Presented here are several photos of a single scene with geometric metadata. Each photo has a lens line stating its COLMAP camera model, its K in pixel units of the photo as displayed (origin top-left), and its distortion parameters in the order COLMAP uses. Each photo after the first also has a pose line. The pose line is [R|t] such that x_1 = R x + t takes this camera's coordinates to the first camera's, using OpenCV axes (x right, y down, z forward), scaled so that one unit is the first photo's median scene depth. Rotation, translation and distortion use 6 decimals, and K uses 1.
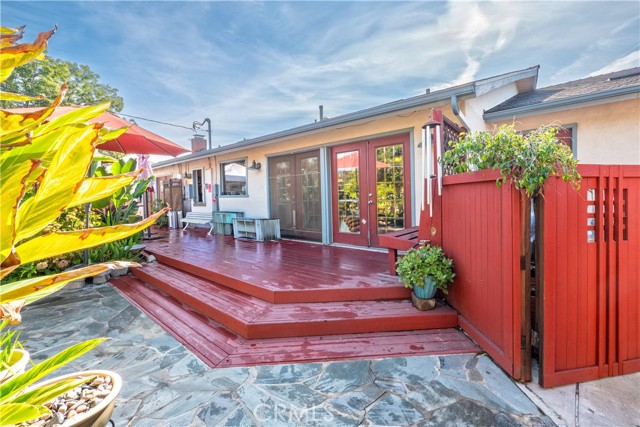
lens RADIAL K [[253.5, 0, 320.9], [0, 253.5, 202.1], [0, 0, 1]] dist [-0.000040, -0.000016]
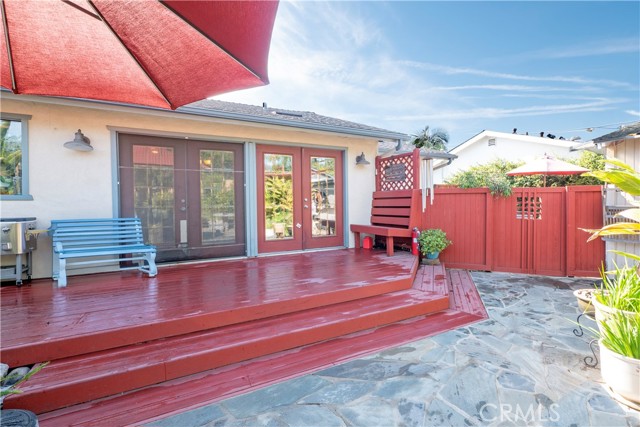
lens RADIAL K [[277.6, 0, 320.0], [0, 277.6, 213.5], [0, 0, 1]] dist [-0.002095, -0.000237]
pose [[0.434343, -0.019337, 0.900540, -0.795030], [0.017109, 0.999766, 0.013215, 0.013128], [-0.900585, 0.009668, 0.434572, 0.420352]]
